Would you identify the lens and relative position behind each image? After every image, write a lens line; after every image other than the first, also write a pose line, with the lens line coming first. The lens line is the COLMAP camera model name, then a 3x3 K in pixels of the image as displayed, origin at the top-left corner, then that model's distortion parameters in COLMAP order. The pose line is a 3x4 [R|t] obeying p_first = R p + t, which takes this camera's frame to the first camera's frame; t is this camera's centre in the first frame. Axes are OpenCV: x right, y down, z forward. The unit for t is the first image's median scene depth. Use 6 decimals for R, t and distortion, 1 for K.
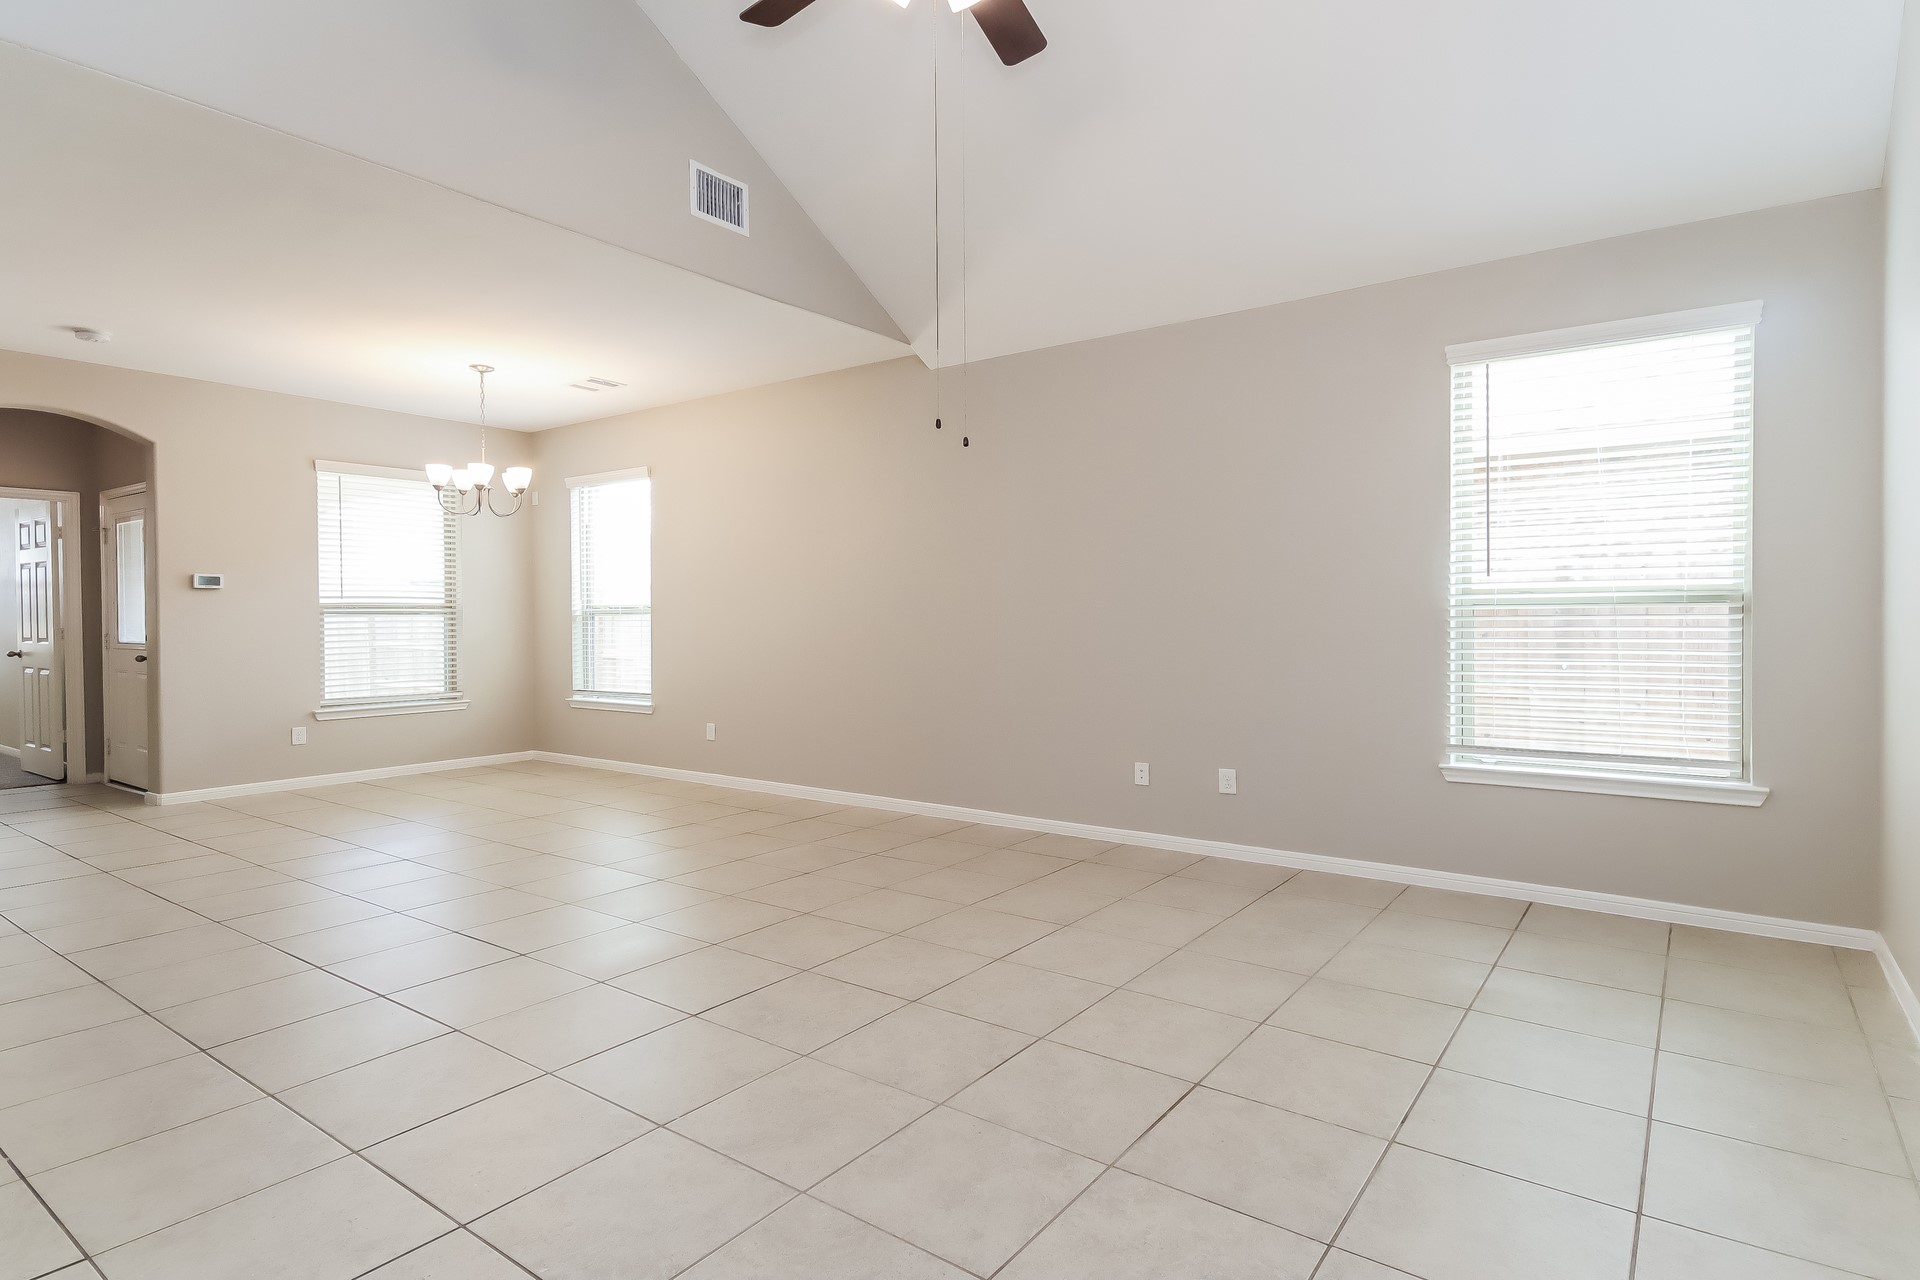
lens RADIAL K [[1019.5, 0, 949.9], [0, 1019.5, 618.0], [0, 0, 1]] dist [-0.000264, -0.000032]
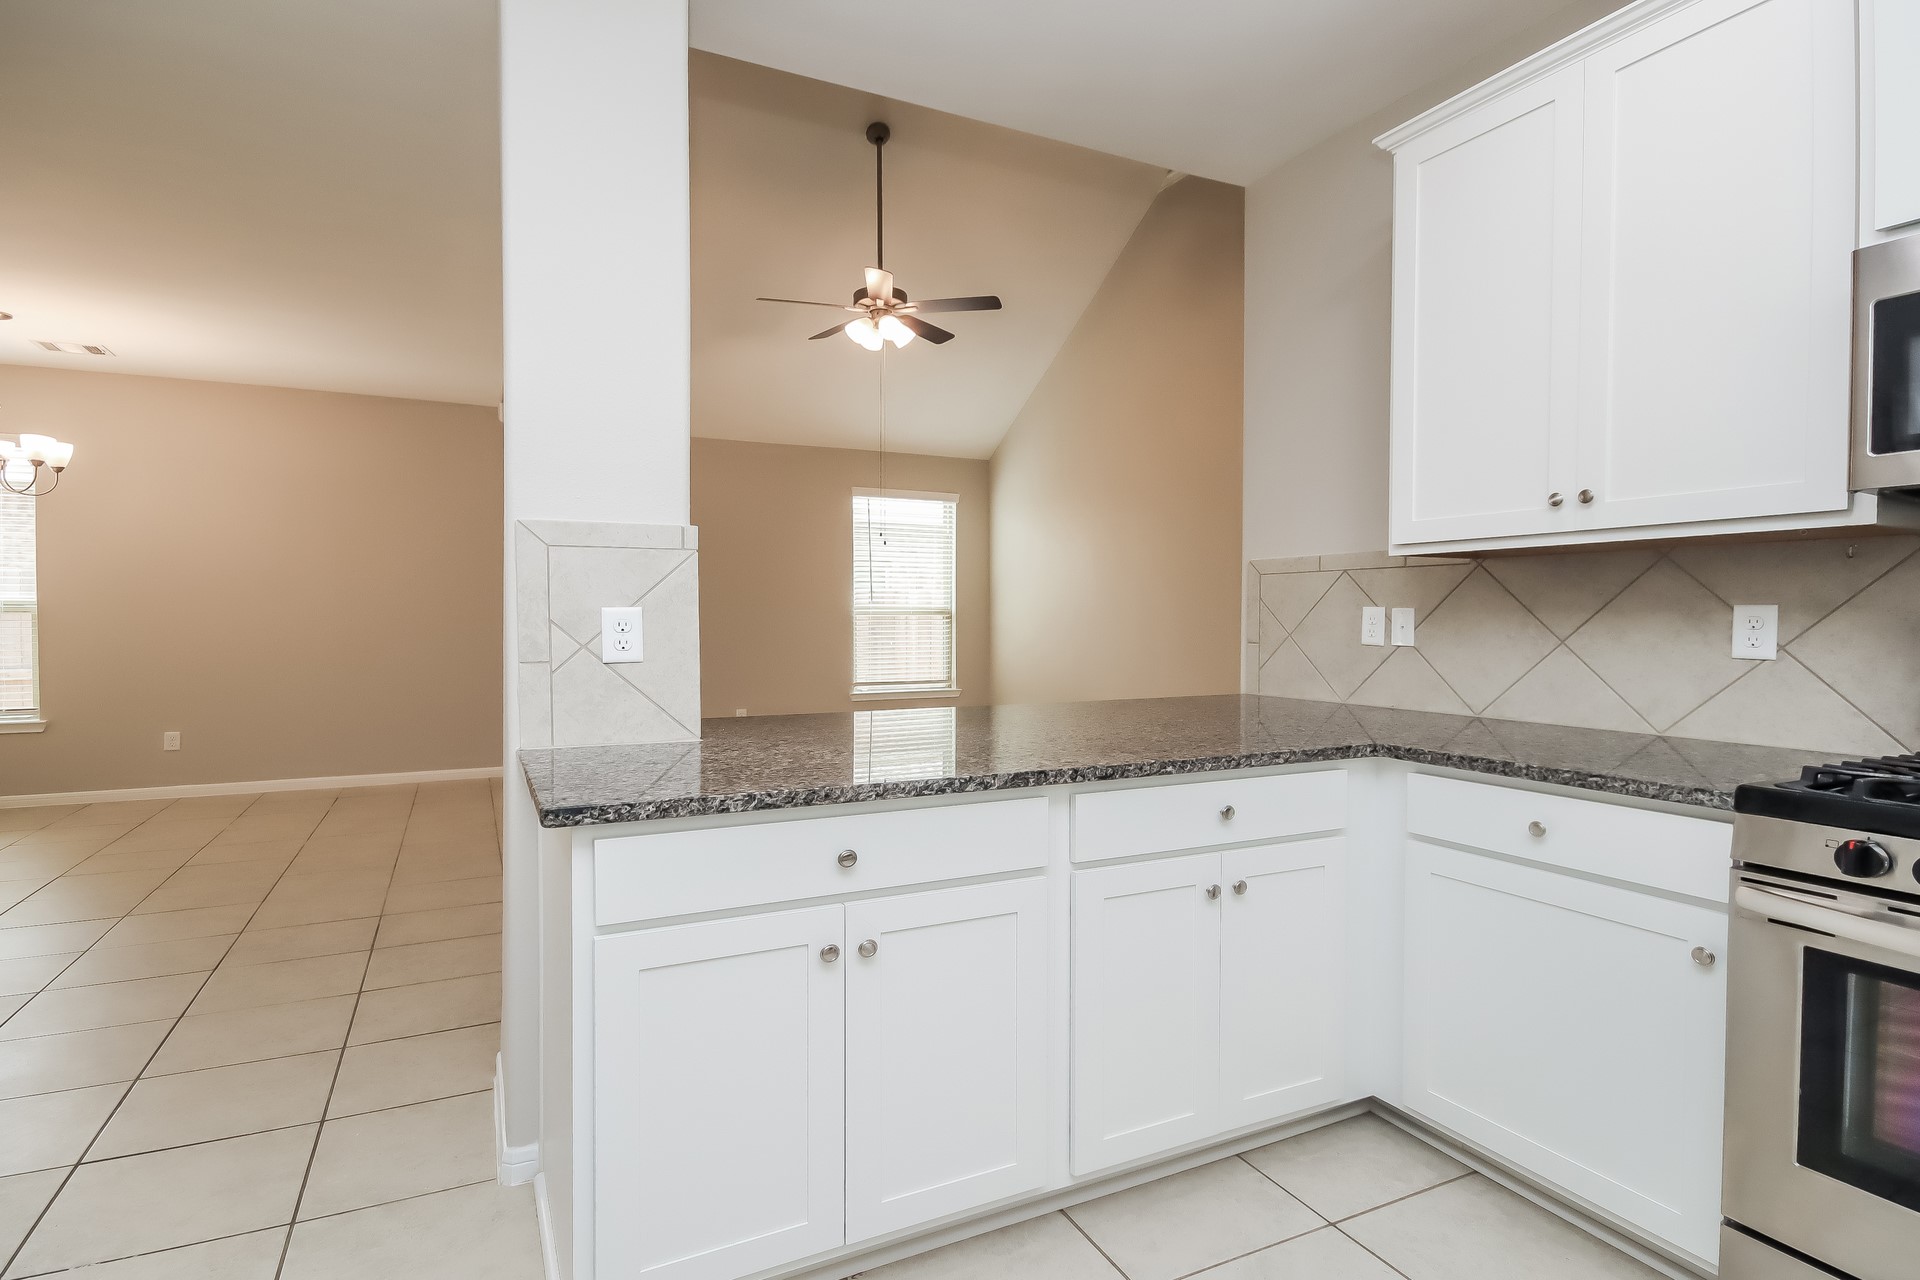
lens RADIAL K [[1019.5, 0, 949.9], [0, 1019.5, 618.0], [0, 0, 1]] dist [-0.000264, -0.000032]
pose [[0.447002, 0.003071, 0.894528, -1.242869], [-0.002492, 0.999995, -0.002188, -0.001081], [-0.894529, -0.001251, 0.447007, -0.083355]]
